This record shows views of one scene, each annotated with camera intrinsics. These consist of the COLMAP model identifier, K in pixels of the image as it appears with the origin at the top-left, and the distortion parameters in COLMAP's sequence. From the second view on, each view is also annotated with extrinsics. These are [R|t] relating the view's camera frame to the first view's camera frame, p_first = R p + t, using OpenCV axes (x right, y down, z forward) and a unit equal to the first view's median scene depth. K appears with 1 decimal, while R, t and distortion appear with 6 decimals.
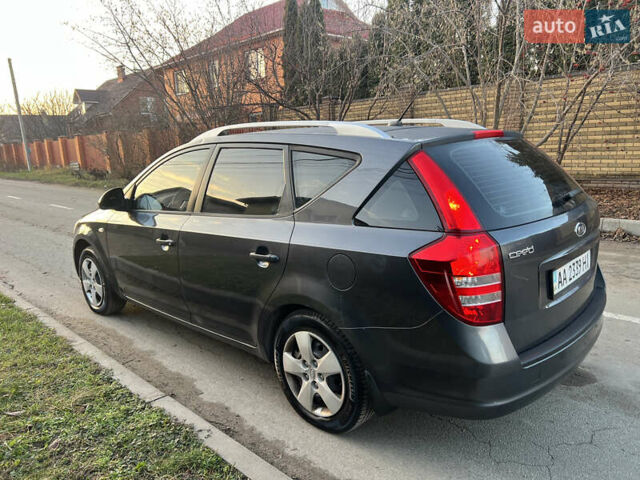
lens RADIAL K [[476.4, 0, 322.1], [0, 476.4, 237.7], [0, 0, 1]] dist [0.049247, -0.056111]
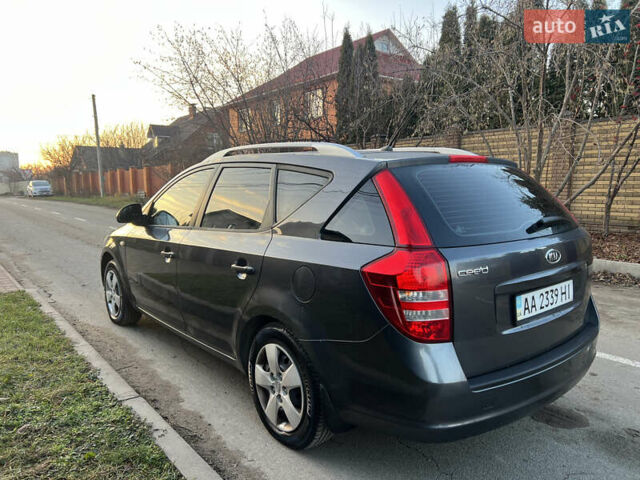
lens RADIAL K [[476.4, 0, 326.0], [0, 476.4, 239.0], [0, 0, 1]] dist [0.049247, -0.056111]
pose [[0.992451, 0.050698, -0.111676, 0.171612], [-0.059167, 0.995511, -0.073877, 0.042224], [0.107429, 0.079927, 0.990995, -0.012159]]
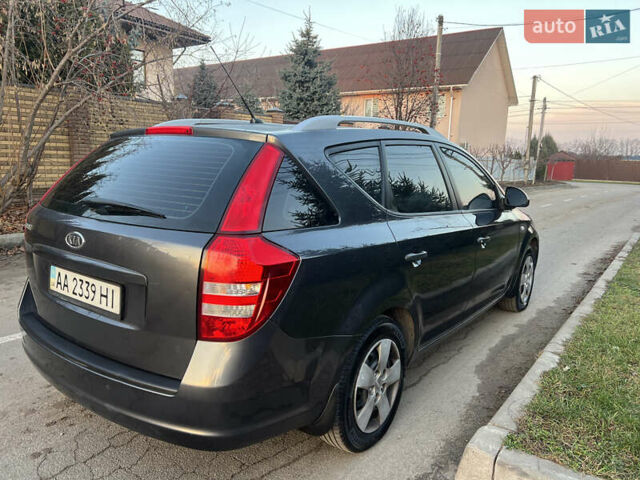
lens RADIAL K [[476.4, 0, 325.3], [0, 476.4, 239.9], [0, 0, 1]] dist [0.049247, -0.056111]
pose [[0.142193, 0.221932, -0.964639, 1.290941], [-0.242333, 0.952689, 0.183462, -0.255787], [0.959717, 0.207677, 0.189247, 1.148957]]
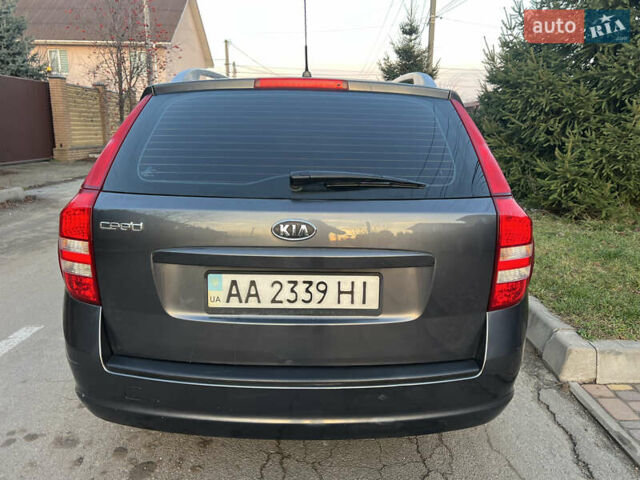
lens RADIAL K [[476.4, 0, 324.2], [0, 476.4, 231.2], [0, 0, 1]] dist [0.049247, -0.056111]
pose [[0.698709, 0.210712, -0.683671, 0.907536], [-0.195979, 0.975460, 0.100354, -0.079010], [0.688040, 0.063867, 0.722857, 0.518671]]
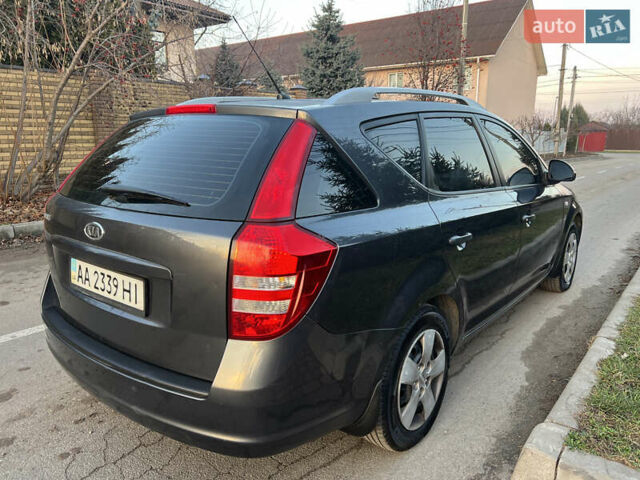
lens RADIAL K [[476.4, 0, 335.1], [0, 476.4, 233.5], [0, 0, 1]] dist [0.049247, -0.056111]
pose [[0.115052, 0.249853, -0.961424, 1.218554], [-0.214184, 0.951325, 0.221598, -0.248066], [0.969994, 0.180426, 0.162966, 1.141548]]
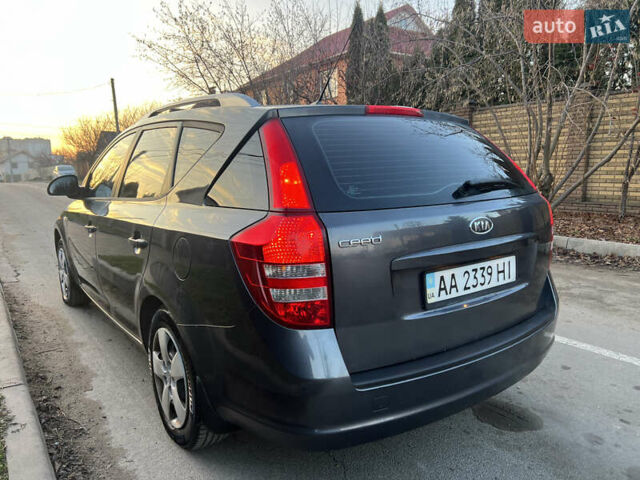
lens RADIAL K [[476.4, 0, 325.4], [0, 476.4, 243.1], [0, 0, 1]] dist [0.049247, -0.056111]
pose [[0.984744, 0.060334, -0.163216, 0.377460], [-0.066352, 0.997293, -0.031673, 0.048131], [0.160863, 0.042019, 0.986082, 0.167966]]
